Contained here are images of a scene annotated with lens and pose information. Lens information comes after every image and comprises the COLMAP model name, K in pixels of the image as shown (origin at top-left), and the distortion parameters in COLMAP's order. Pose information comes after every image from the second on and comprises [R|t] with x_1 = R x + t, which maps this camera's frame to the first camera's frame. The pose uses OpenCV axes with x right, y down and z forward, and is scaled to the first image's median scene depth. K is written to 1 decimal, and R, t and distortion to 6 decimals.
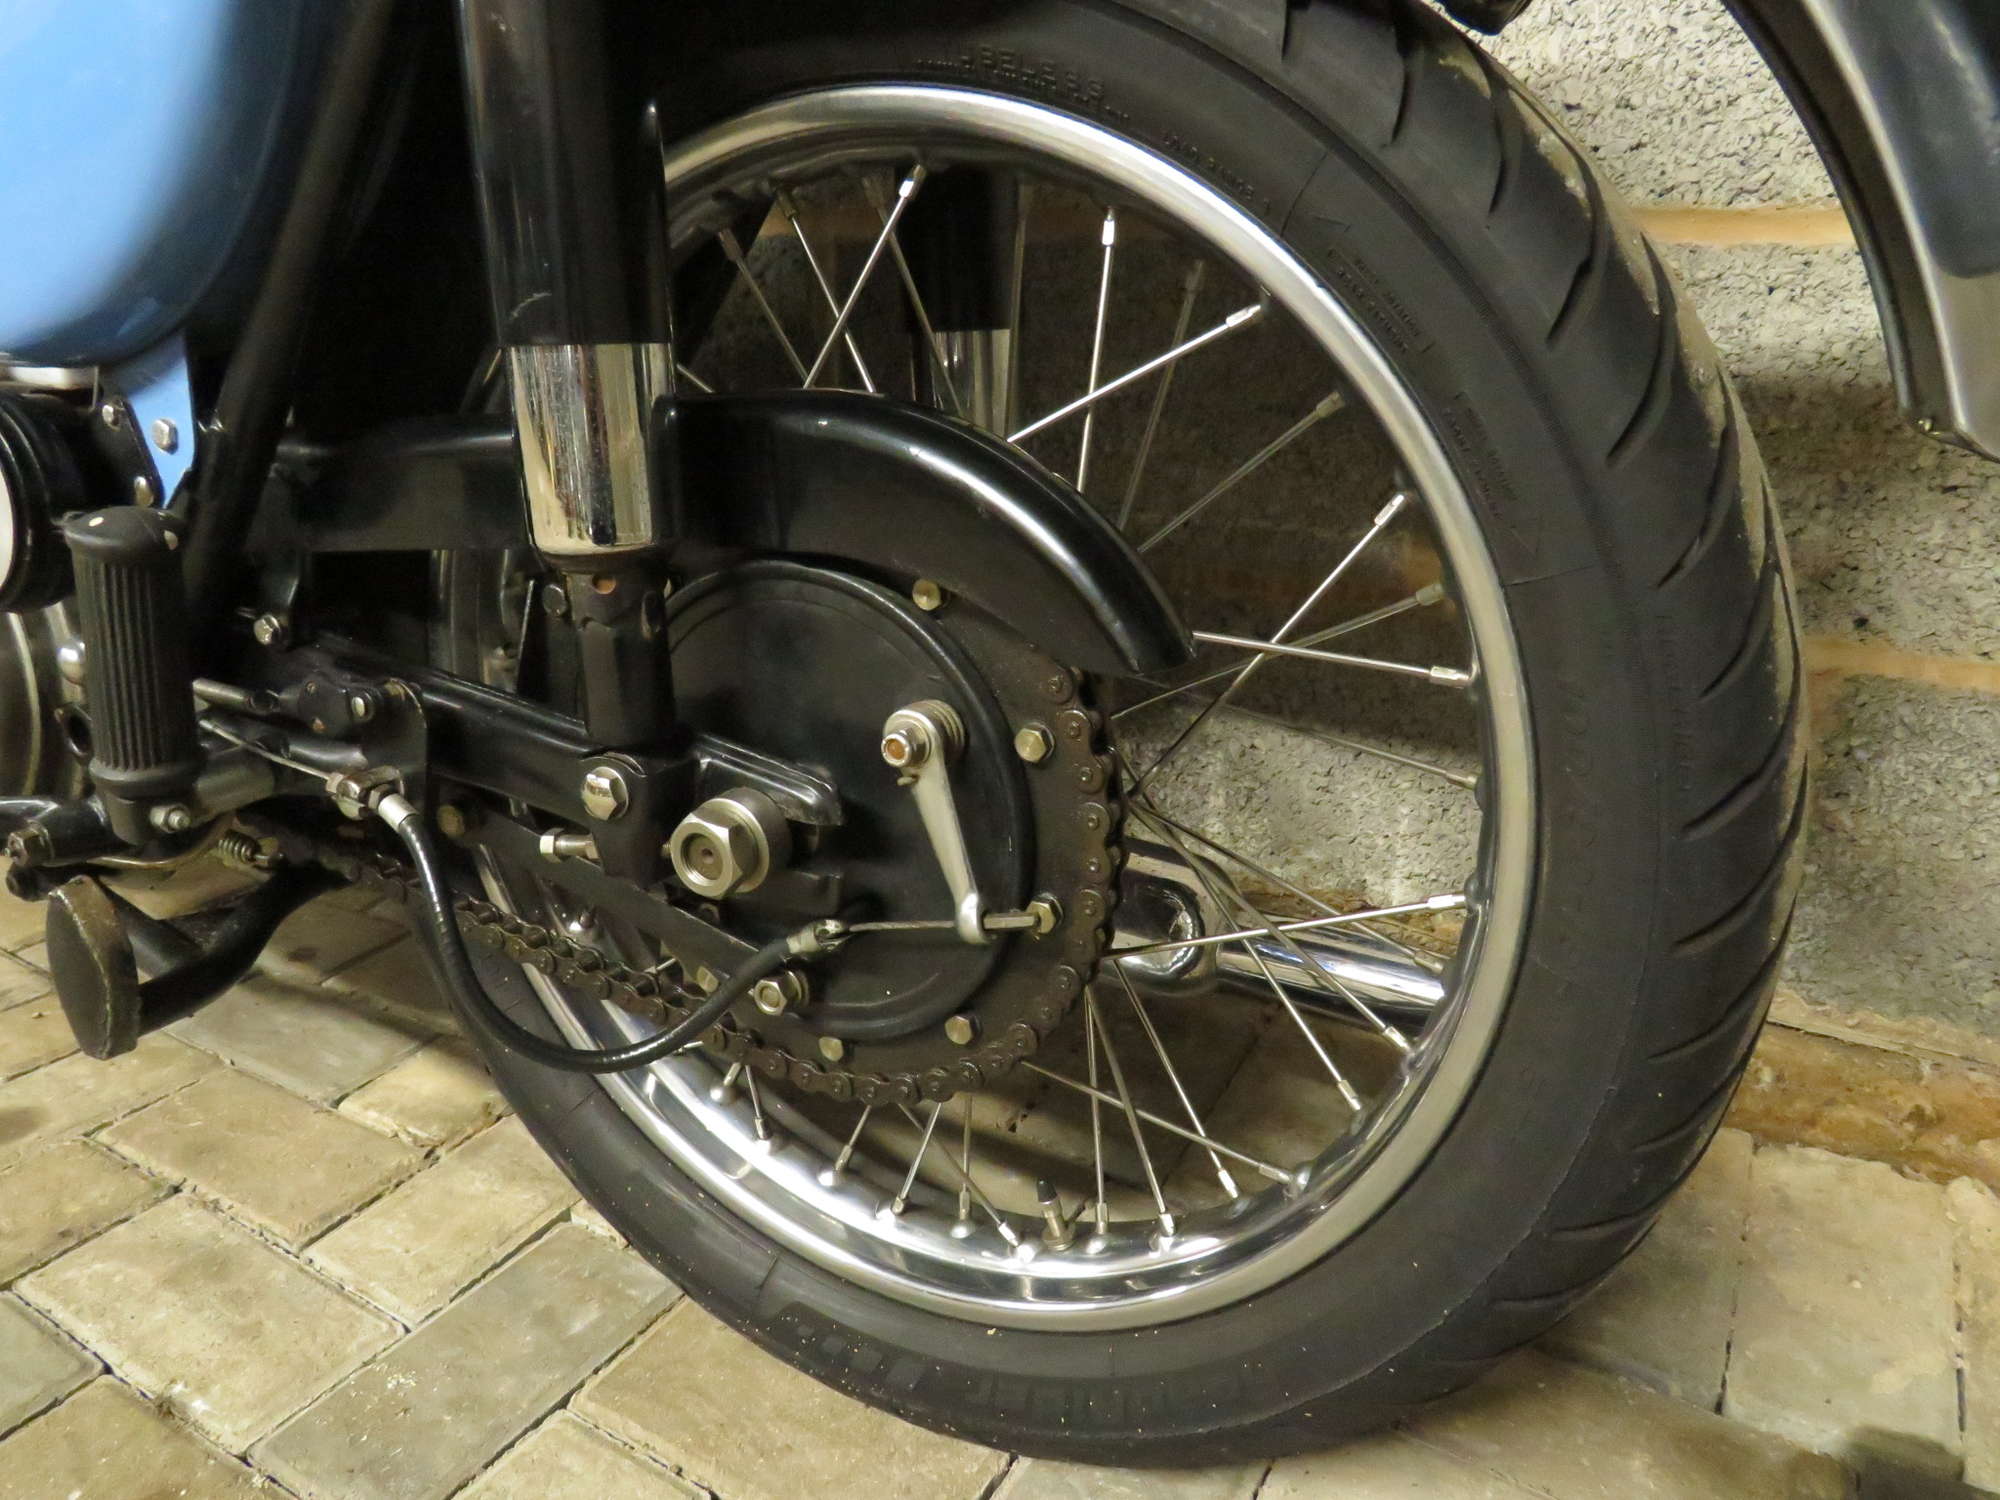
lens RADIAL K [[1411.8, 0, 991.3], [0, 1411.8, 746.8], [0, 0, 1]] dist [-0.039332, 0.015635]
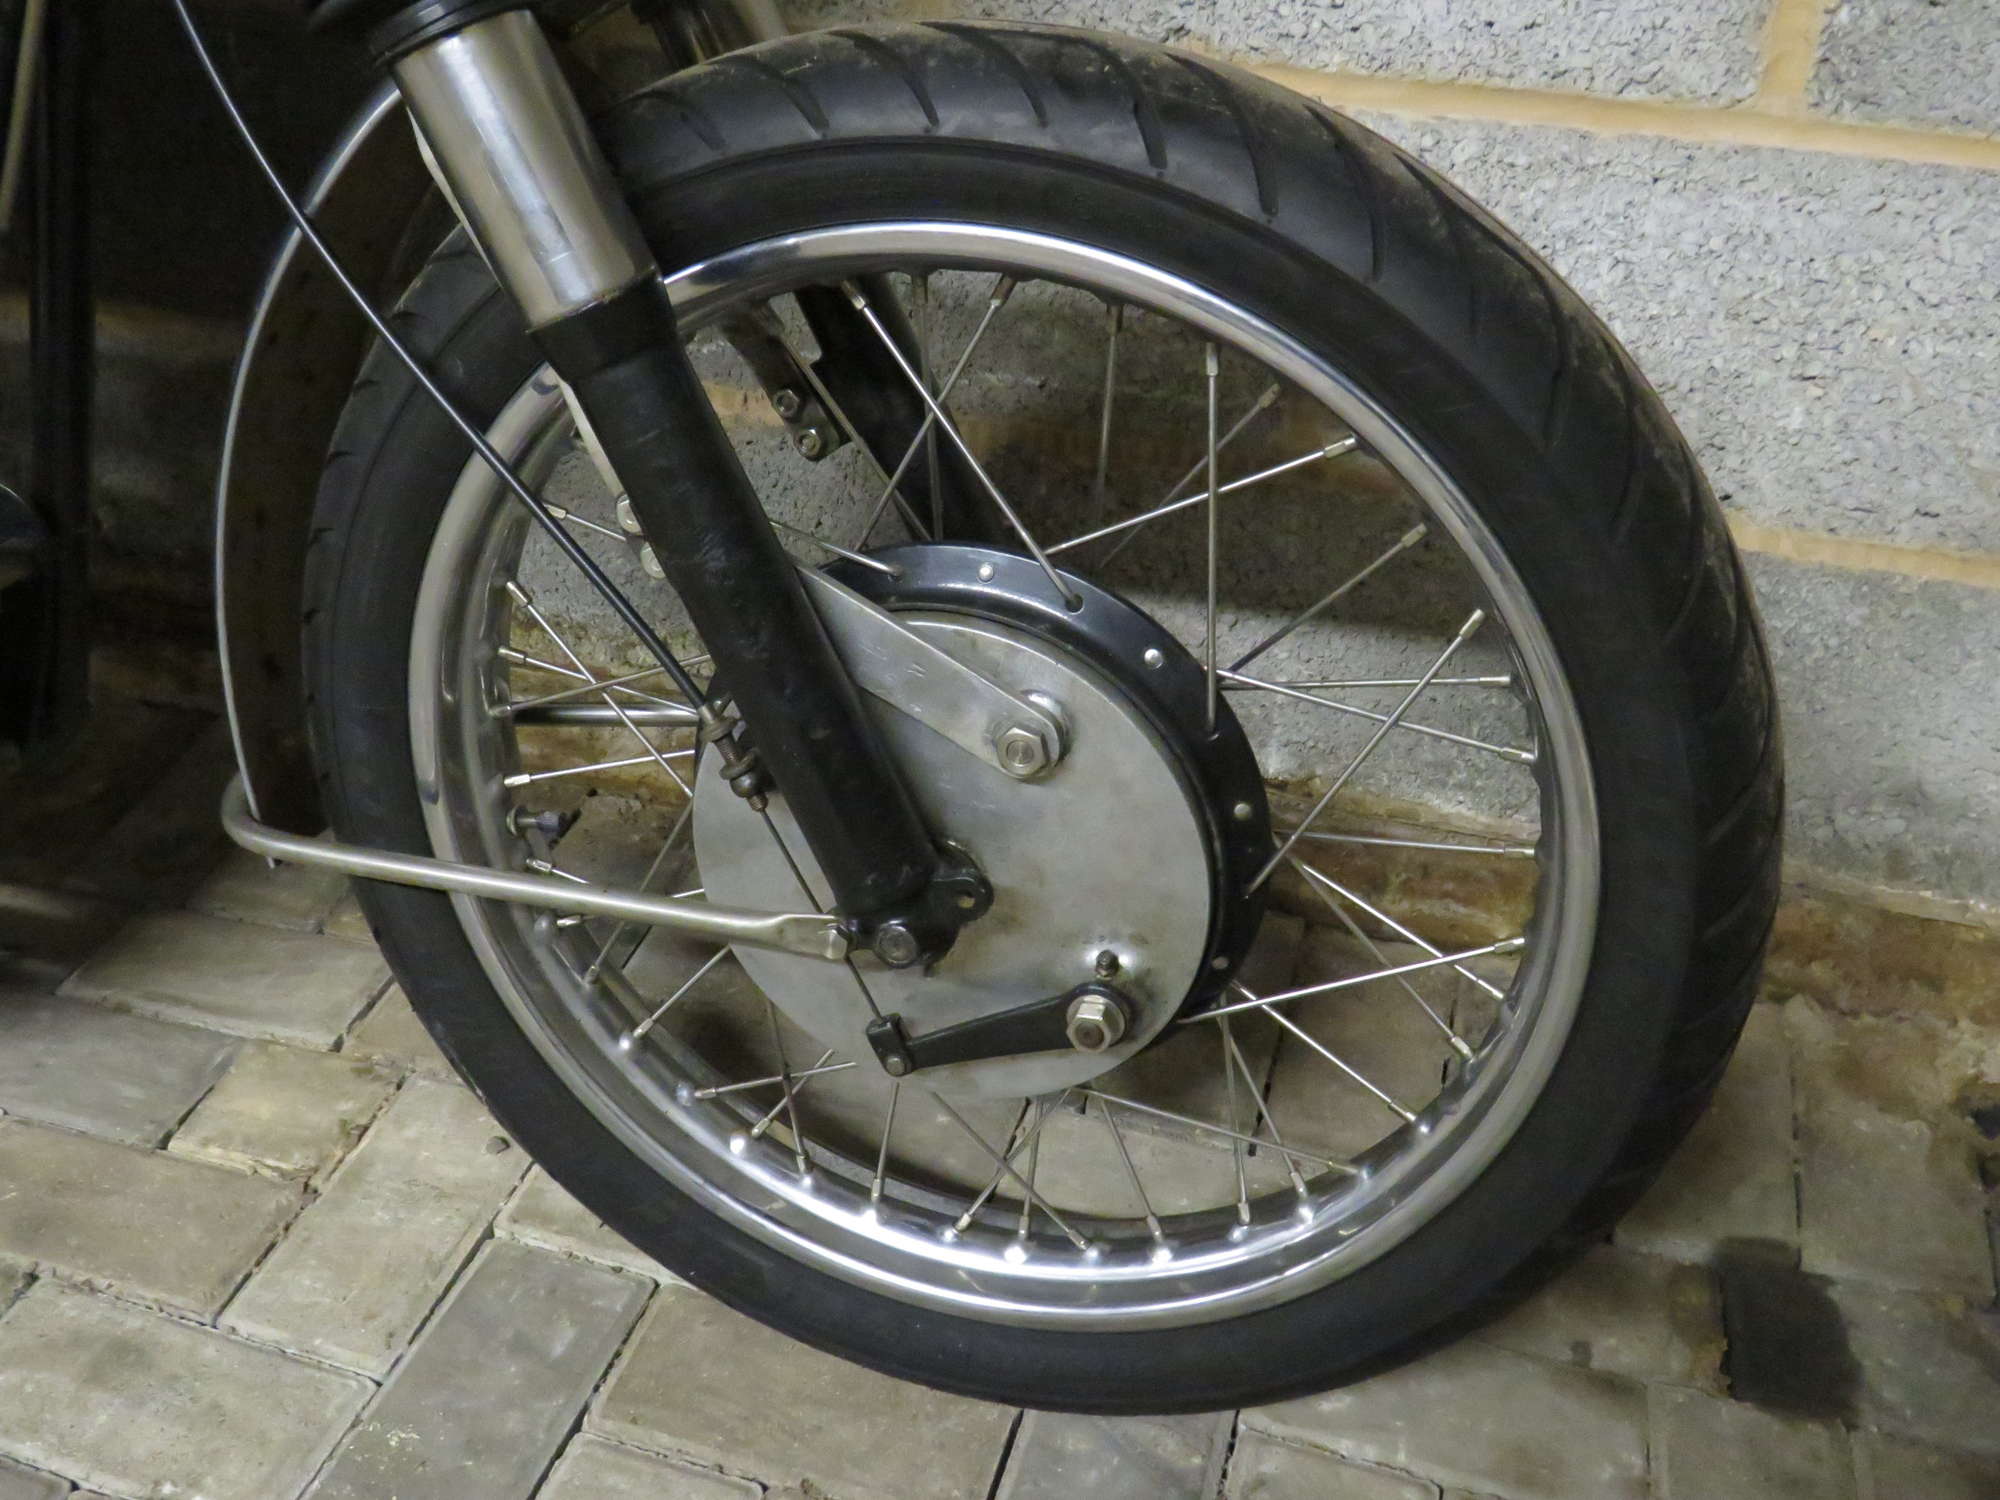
lens RADIAL K [[1885.5, 0, 1003.3], [0, 1885.5, 755.6], [0, 0, 1]] dist [-0.037972, 0.000000]
pose [[0.968401, -0.109425, 0.224110, -0.231636], [0.059547, 0.974065, 0.218291, -0.247262], [-0.242184, -0.198048, 0.949802, -0.231539]]
